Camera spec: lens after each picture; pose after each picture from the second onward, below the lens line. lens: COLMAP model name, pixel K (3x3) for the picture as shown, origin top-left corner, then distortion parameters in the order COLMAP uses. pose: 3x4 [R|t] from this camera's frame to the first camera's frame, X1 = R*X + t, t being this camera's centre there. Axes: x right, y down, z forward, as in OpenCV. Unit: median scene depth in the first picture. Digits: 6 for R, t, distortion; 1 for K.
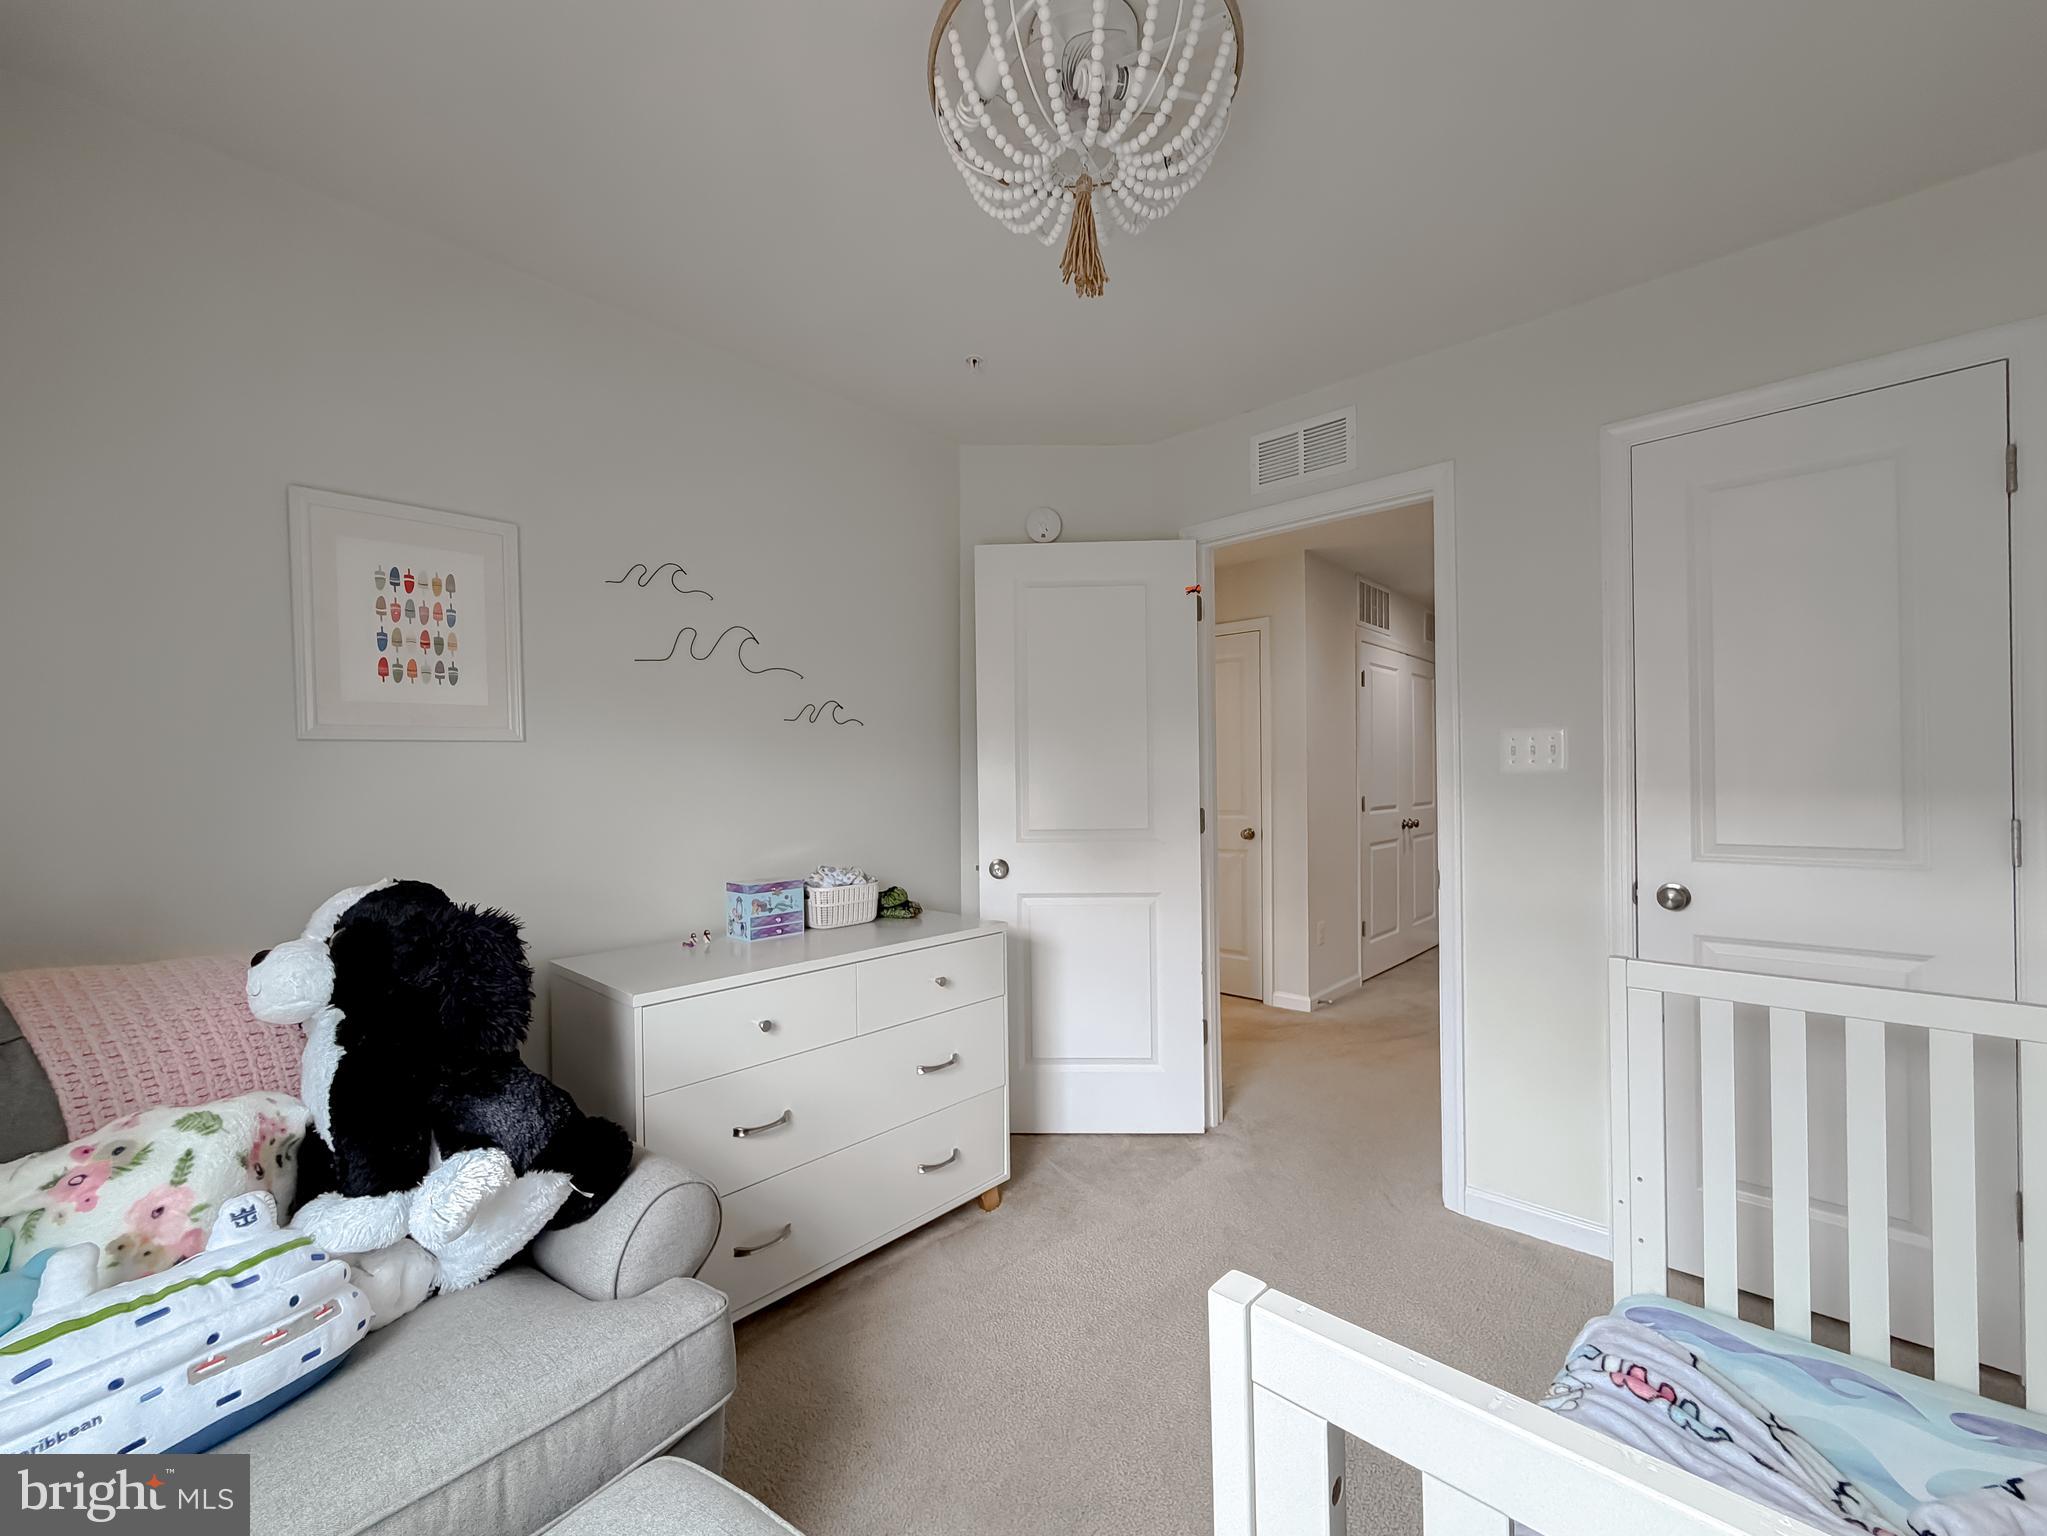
lens RADIAL K [[834.9, 0, 1024.6], [0, 834.9, 771.1], [0, 0, 1]] dist [0.003561, -0.000053]
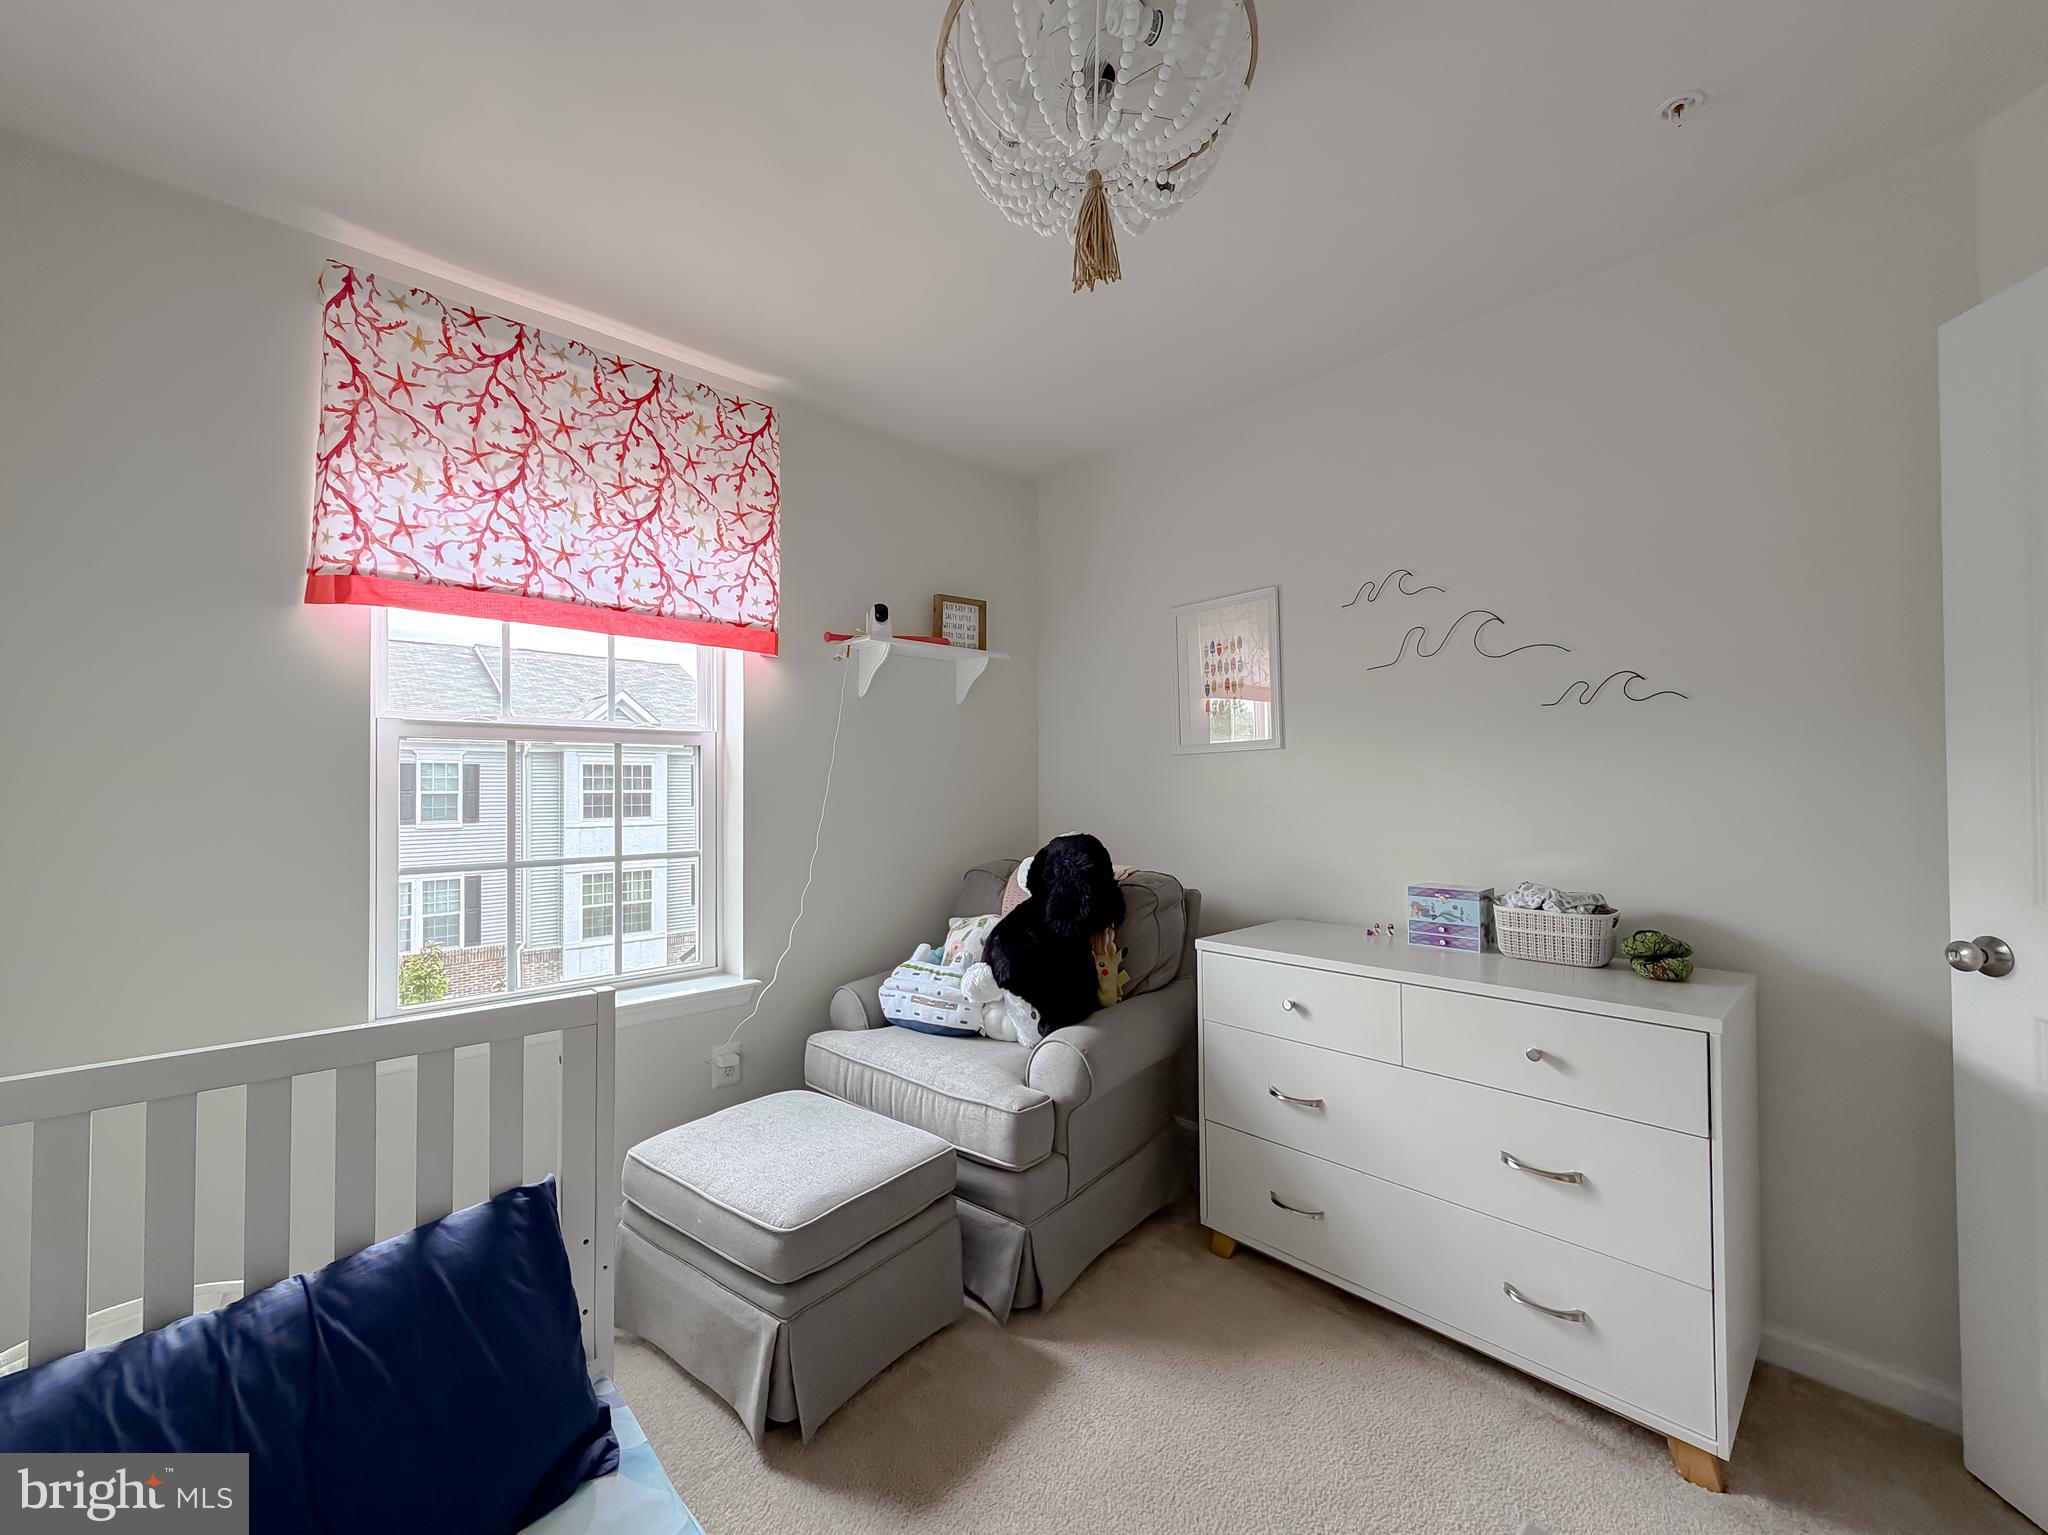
lens RADIAL K [[835.3, 0, 1016.0], [0, 835.3, 771.1], [0, 0, 1]] dist [0.003561, -0.000053]
pose [[-0.067712, -0.011400, -0.997640, 0.662520], [0.011340, 0.999861, -0.012195, 0.009921], [0.997640, -0.012139, -0.067573, 0.603186]]
